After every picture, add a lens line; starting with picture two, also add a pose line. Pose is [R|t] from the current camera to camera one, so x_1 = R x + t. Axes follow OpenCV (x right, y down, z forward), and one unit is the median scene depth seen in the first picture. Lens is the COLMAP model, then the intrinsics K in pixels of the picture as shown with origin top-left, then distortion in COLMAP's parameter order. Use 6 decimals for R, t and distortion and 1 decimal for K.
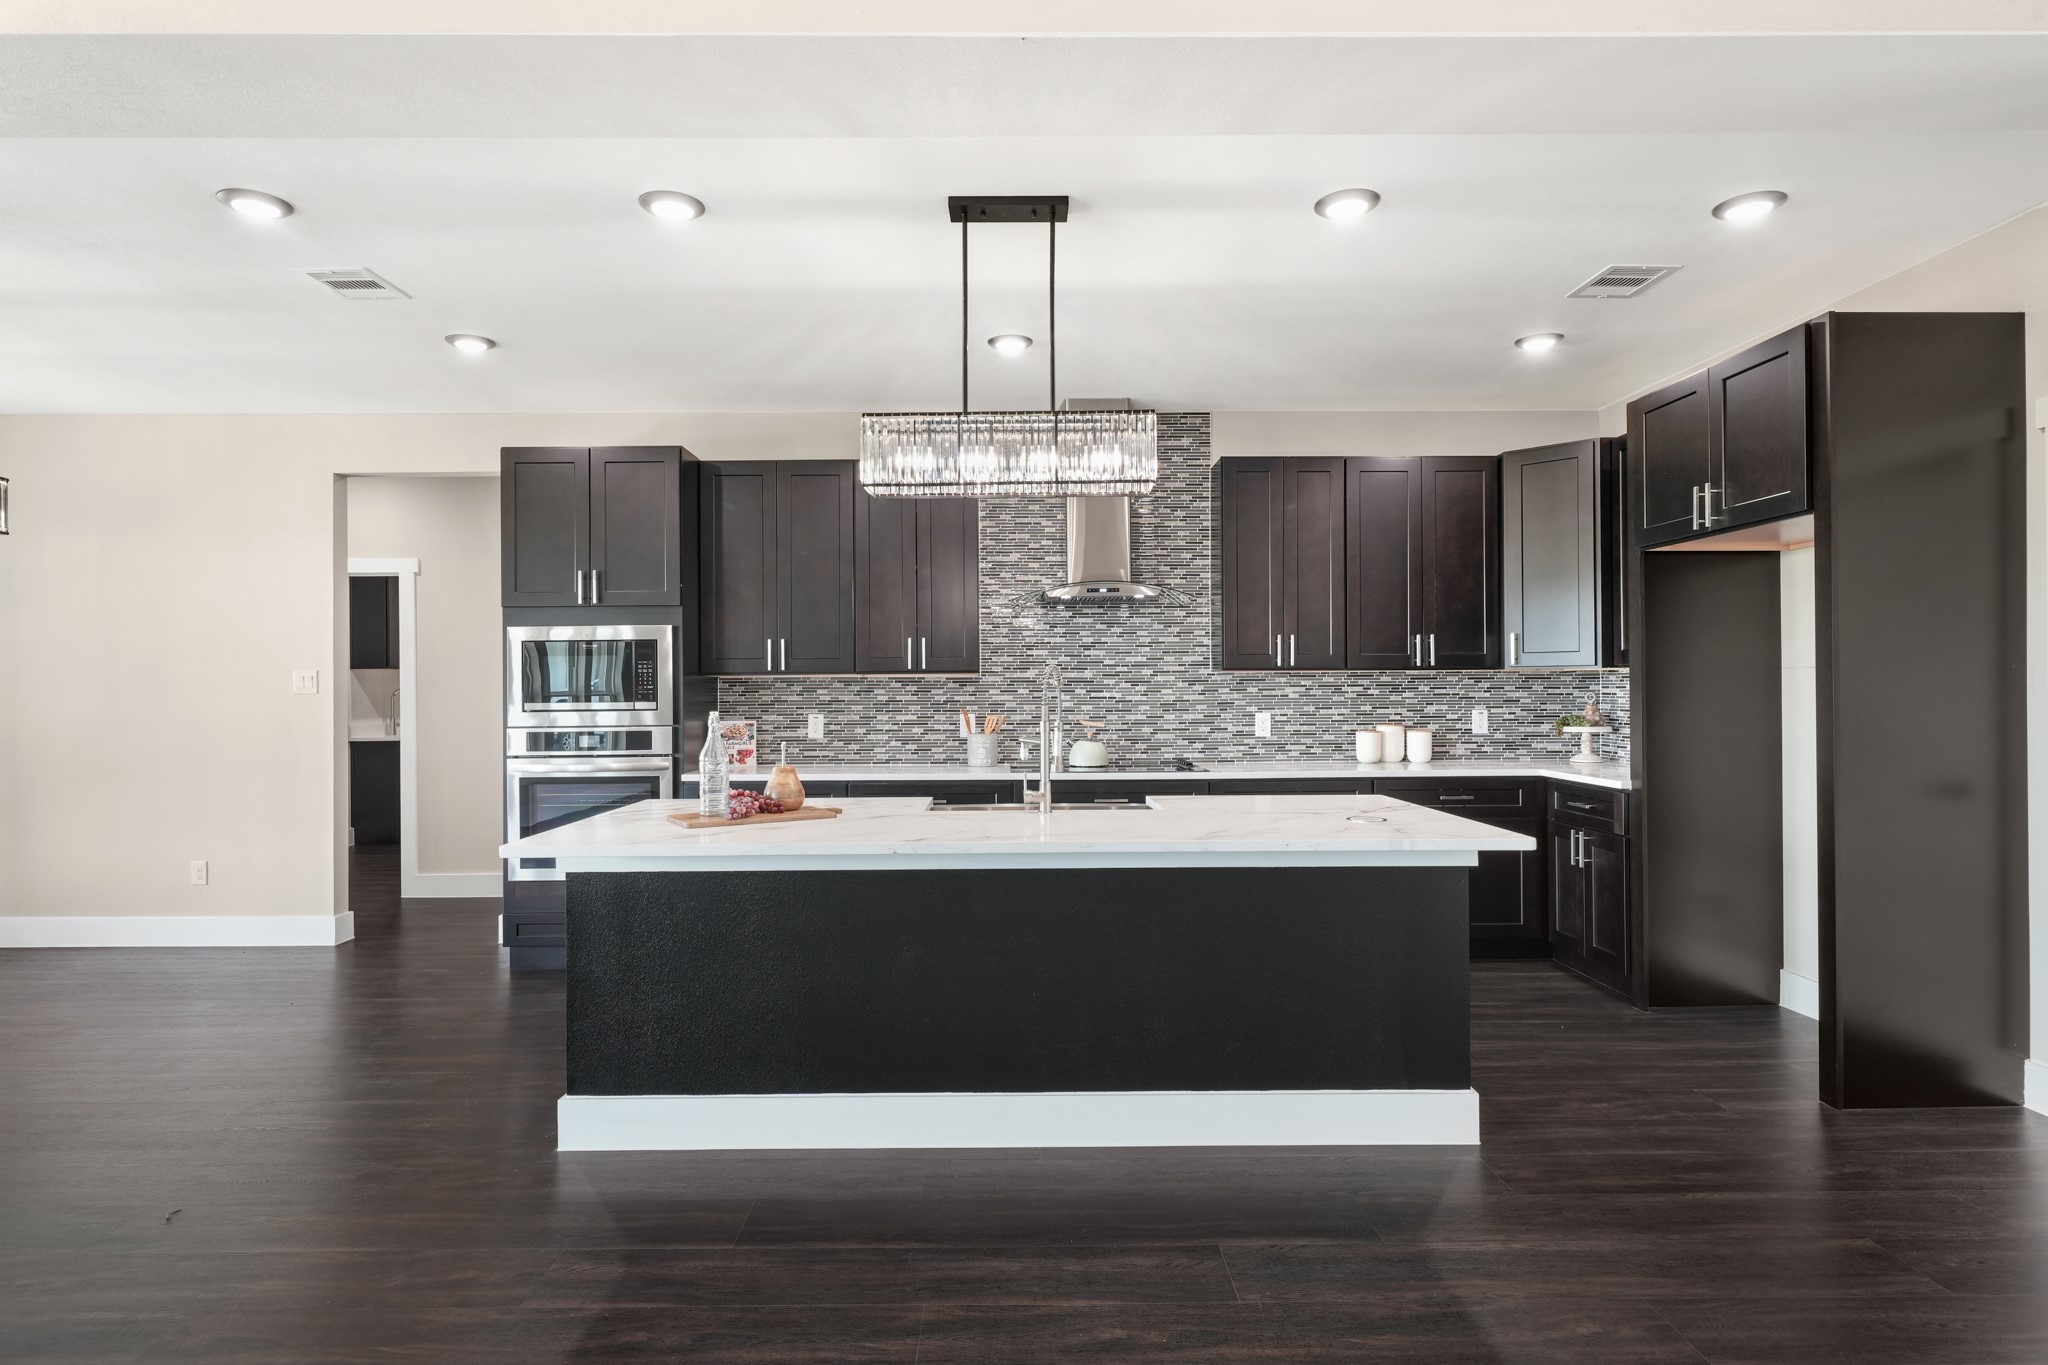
lens RADIAL K [[1077.1, 0, 1020.4], [0, 1077.1, 684.9], [0, 0, 1]] dist [-0.000905, -0.000270]
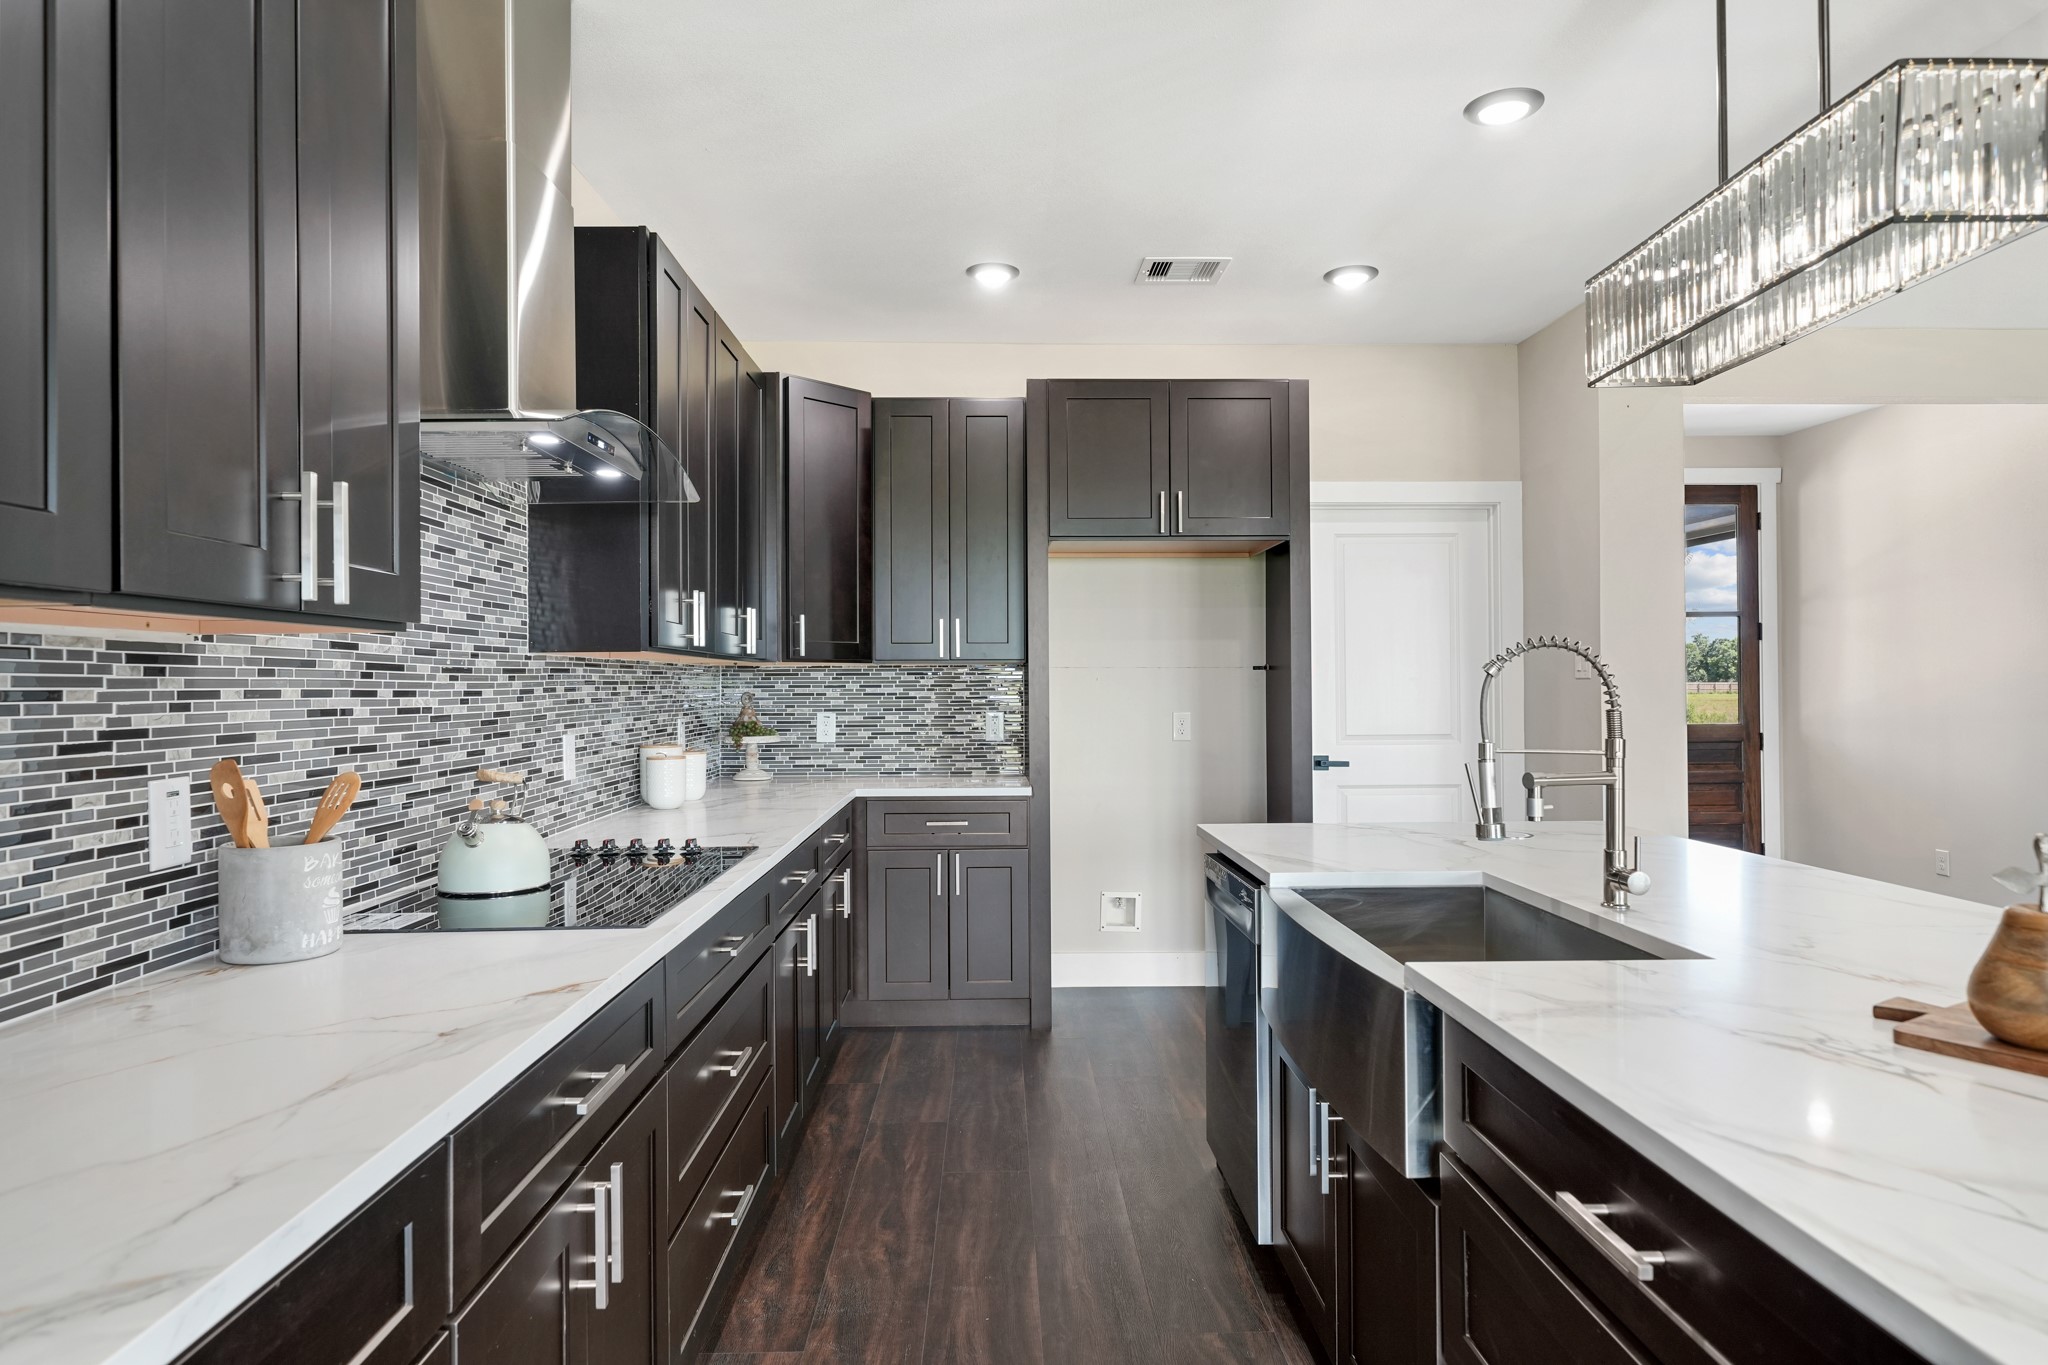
lens RADIAL K [[1178.6, 0, 1024.0], [0, 1178.6, 682.5], [0, 0, 1]] dist [-0.000157, 0.000038]
pose [[-0.013880, 0.006290, 0.999884, -0.347002], [0.002011, 0.999978, -0.006262, 0.005199], [-0.999902, 0.001923, -0.013892, 0.794151]]
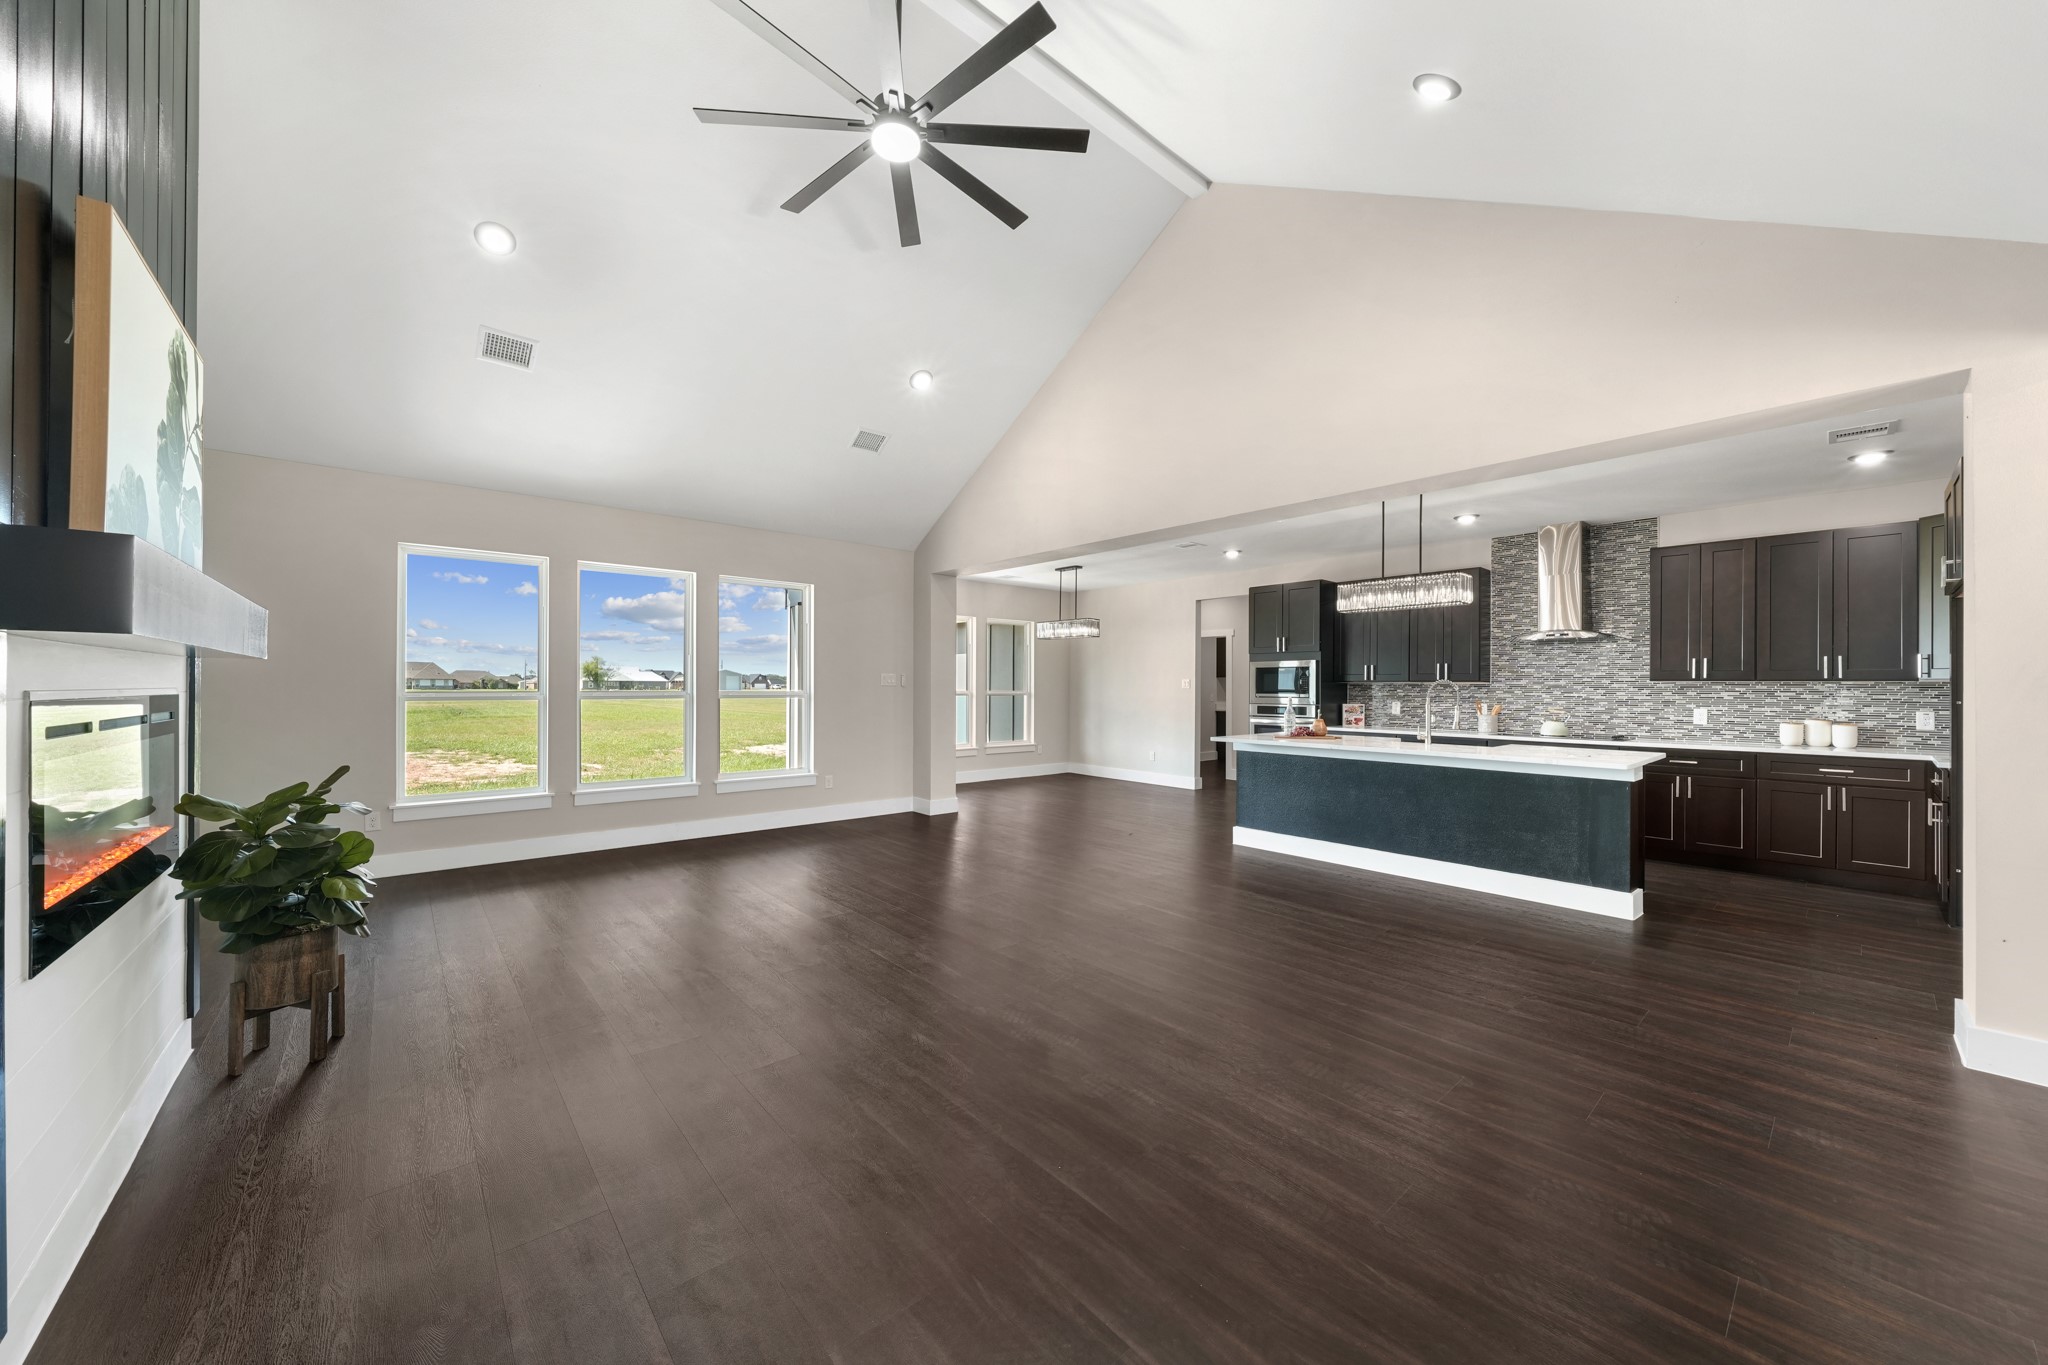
lens RADIAL K [[741.3, 0, 1019.7], [0, 741.3, 684.2], [0, 0, 1]] dist [-0.001890, -0.000037]
pose [[0.647611, 0.007423, -0.761935, 0.402089], [-0.007825, 0.999965, 0.003091, -0.004512], [0.761931, 0.003961, 0.647647, -0.416171]]
